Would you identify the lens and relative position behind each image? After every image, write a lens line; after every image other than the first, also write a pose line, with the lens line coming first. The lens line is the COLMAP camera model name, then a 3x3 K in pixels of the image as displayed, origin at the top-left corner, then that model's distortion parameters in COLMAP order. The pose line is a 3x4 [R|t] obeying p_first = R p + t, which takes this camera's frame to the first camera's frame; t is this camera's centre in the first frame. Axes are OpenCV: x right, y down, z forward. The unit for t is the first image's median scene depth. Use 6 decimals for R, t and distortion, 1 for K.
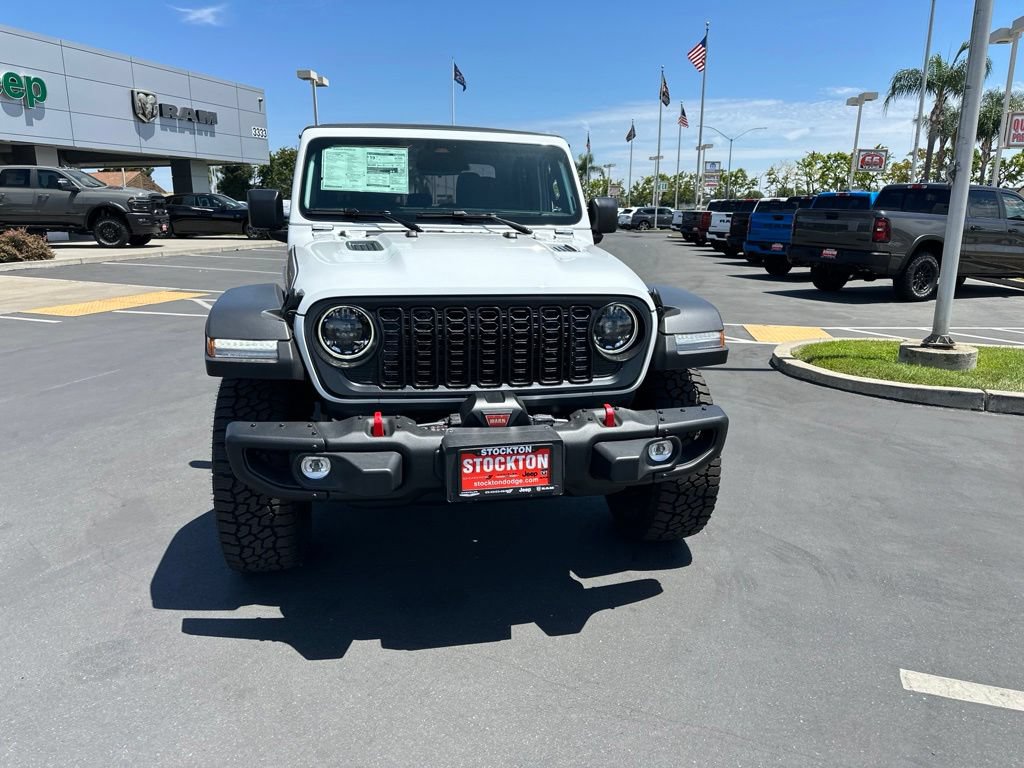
lens RADIAL K [[747.4, 0, 507.1], [0, 747.4, 405.7], [0, 0, 1]] dist [0.050322, -0.069643]
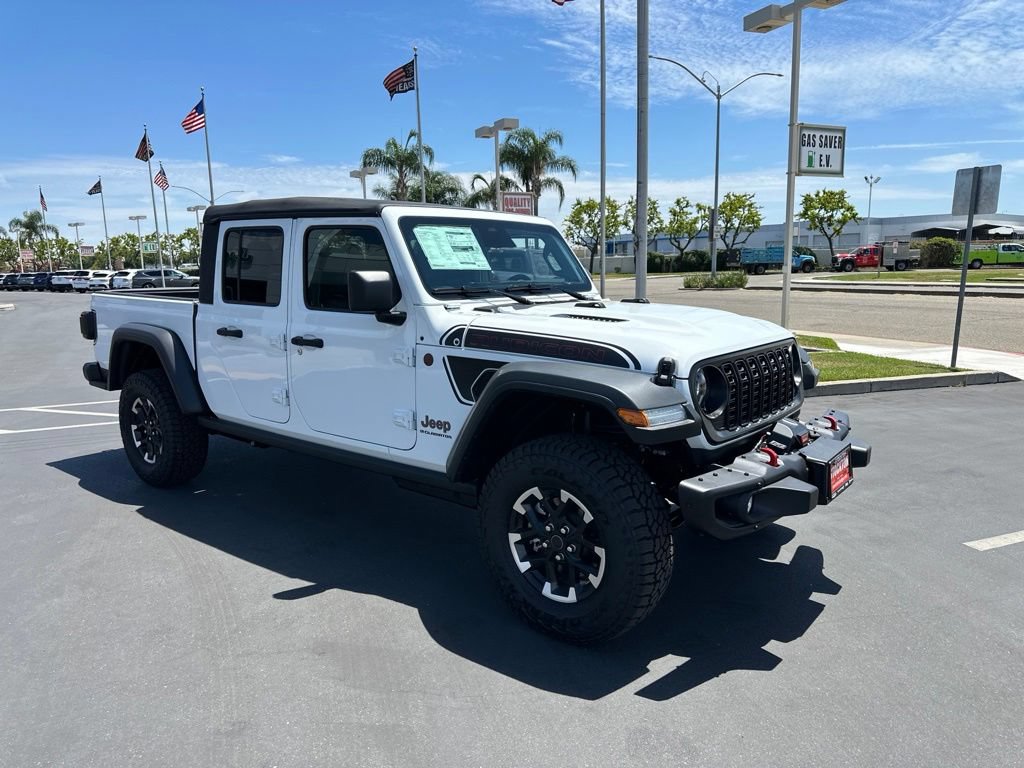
lens RADIAL K [[748.8, 0, 514.9], [0, 748.8, 391.8], [0, 0, 1]] dist [0.057185, -0.049809]
pose [[0.760859, -0.130623, 0.635634, -0.811398], [0.188752, 0.981727, -0.024192, -0.083163], [-0.620859, 0.138384, 0.771611, 0.190001]]
